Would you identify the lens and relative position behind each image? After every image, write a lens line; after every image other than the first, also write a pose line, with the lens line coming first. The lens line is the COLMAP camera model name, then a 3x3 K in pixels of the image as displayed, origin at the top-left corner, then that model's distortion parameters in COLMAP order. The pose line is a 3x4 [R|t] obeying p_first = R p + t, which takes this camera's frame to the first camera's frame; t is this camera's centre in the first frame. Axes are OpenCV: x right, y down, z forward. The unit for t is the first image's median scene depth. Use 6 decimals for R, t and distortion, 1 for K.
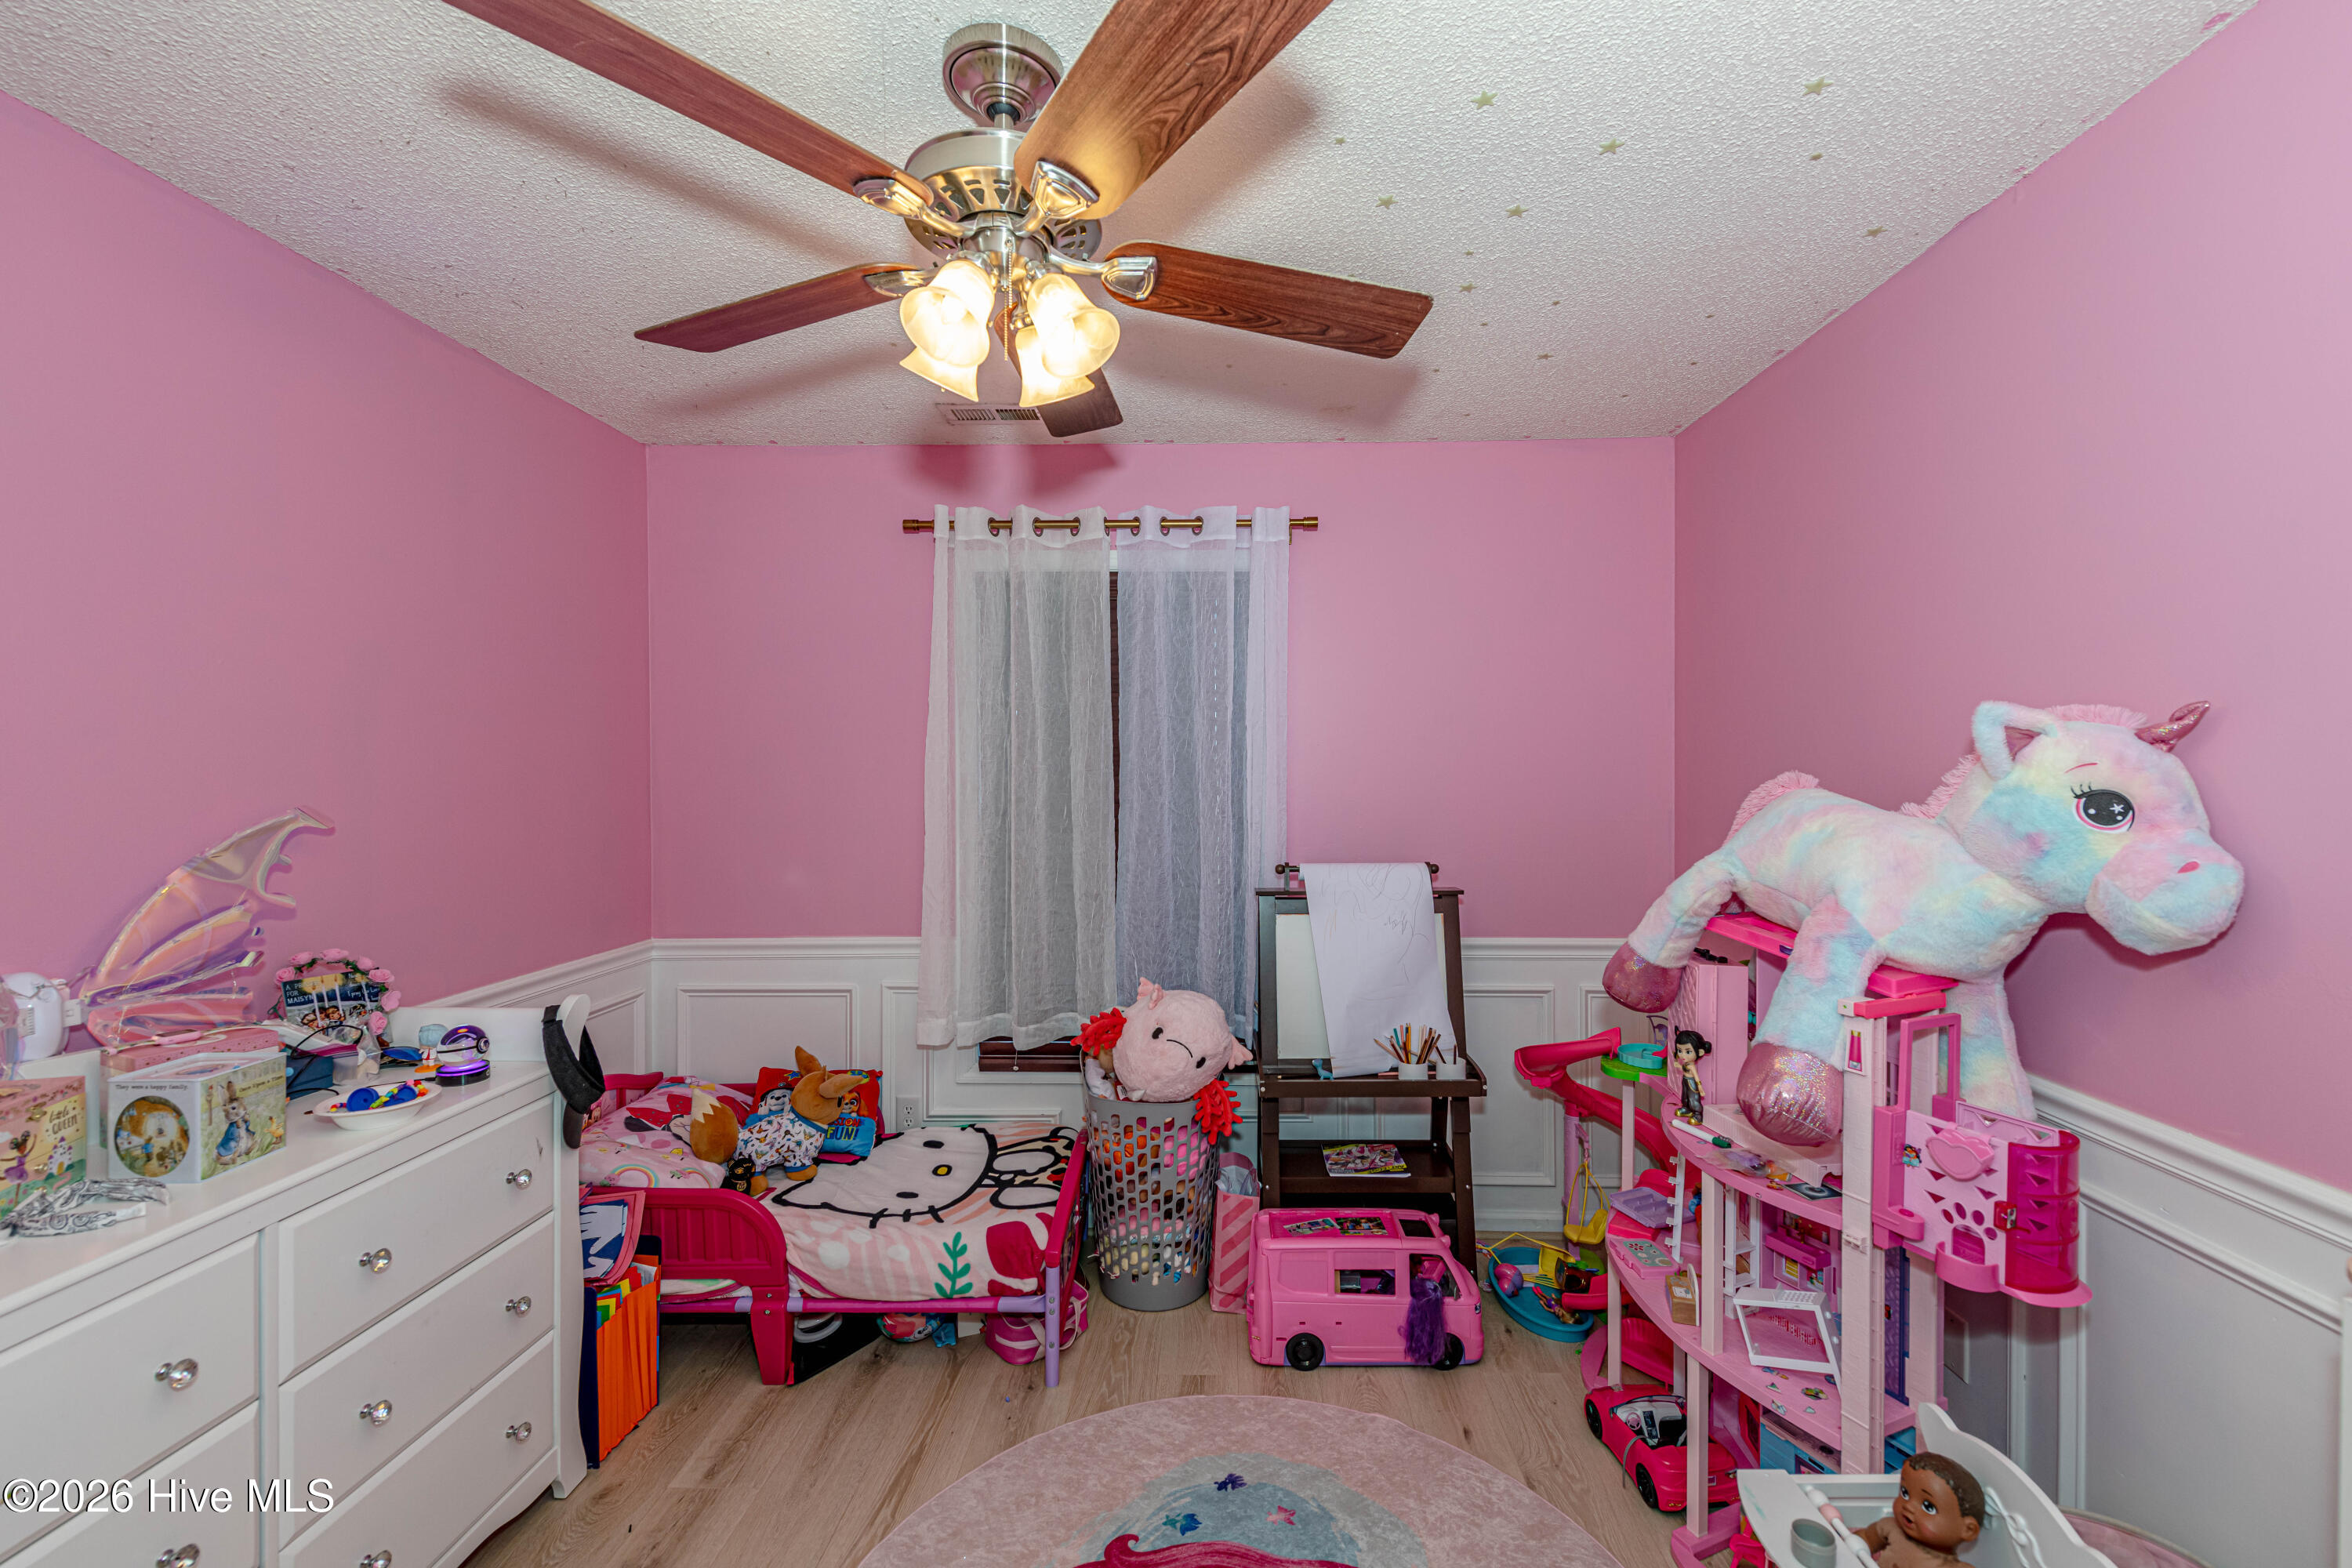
lens RADIAL K [[981.3, 0, 1172.6], [0, 981.3, 771.0], [0, 0, 1]] dist [0.016425, -0.008339]
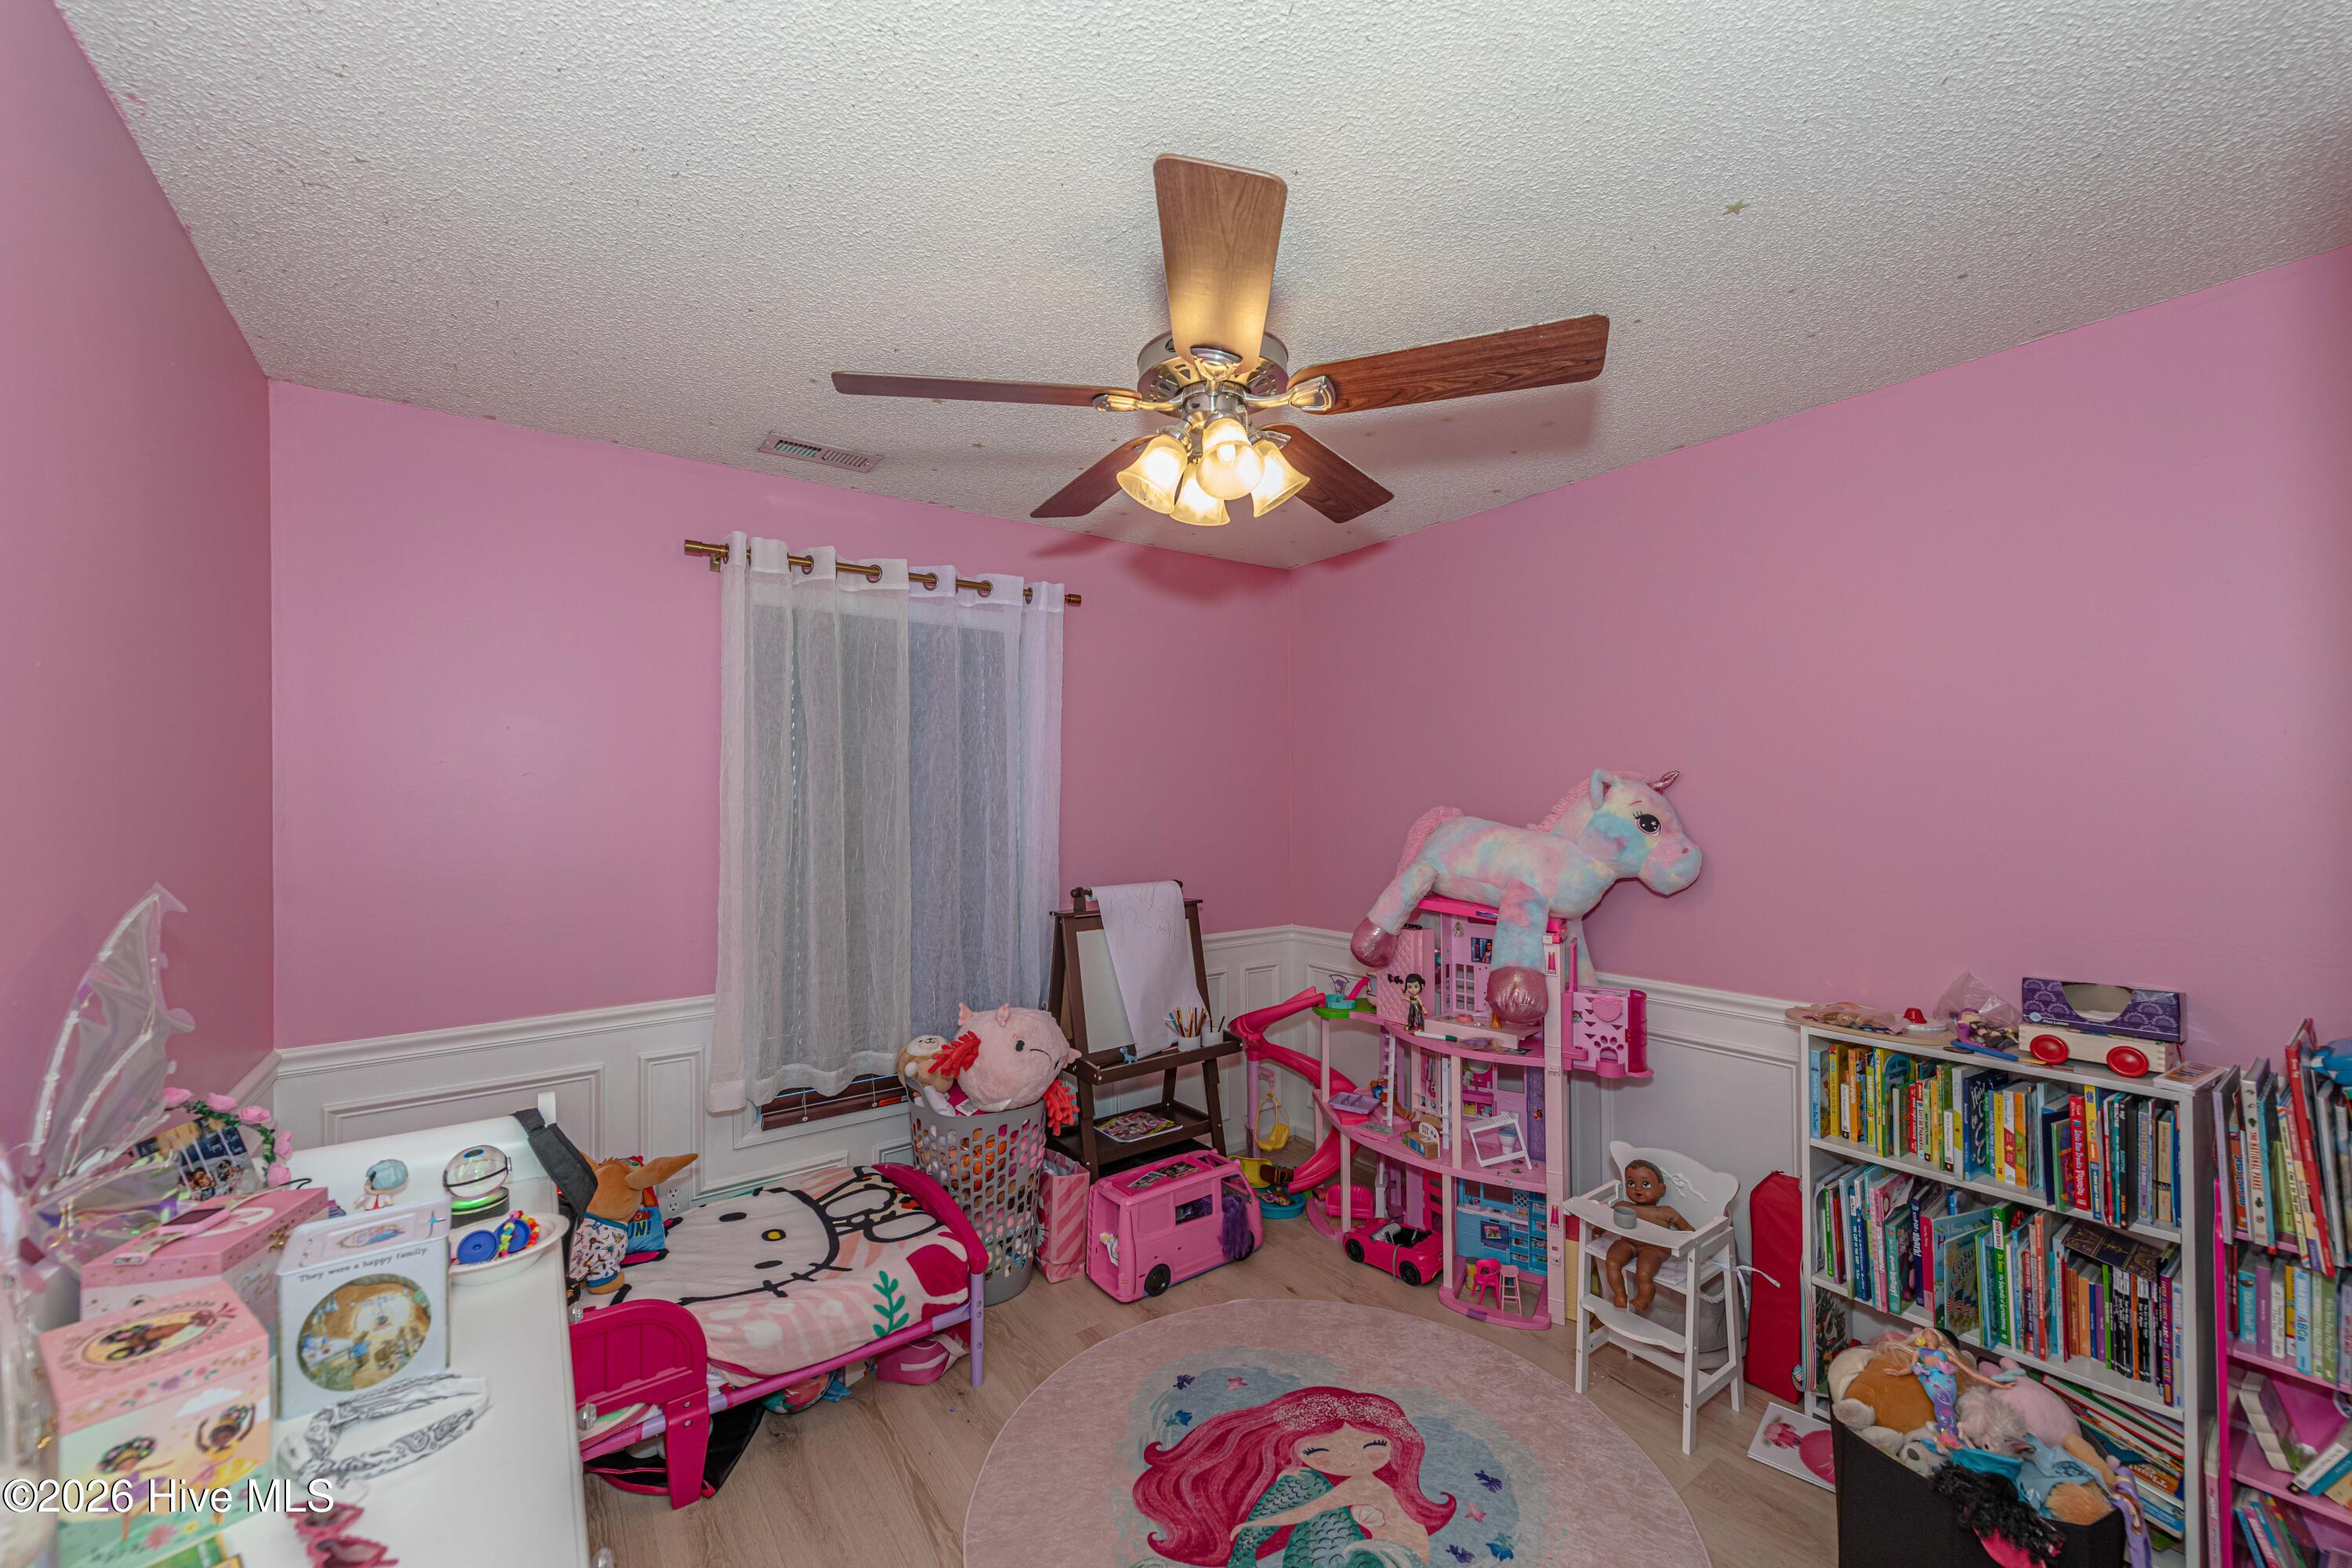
lens RADIAL K [[931.4, 0, 1187.3], [0, 931.4, 790.6], [0, 0, 1]] dist [0.015061, -0.007498]
pose [[0.791998, -0.000823, 0.610524, -0.529570], [0.010422, 0.999872, -0.012171, -0.008865], [-0.610435, 0.016002, 0.791905, 0.039112]]
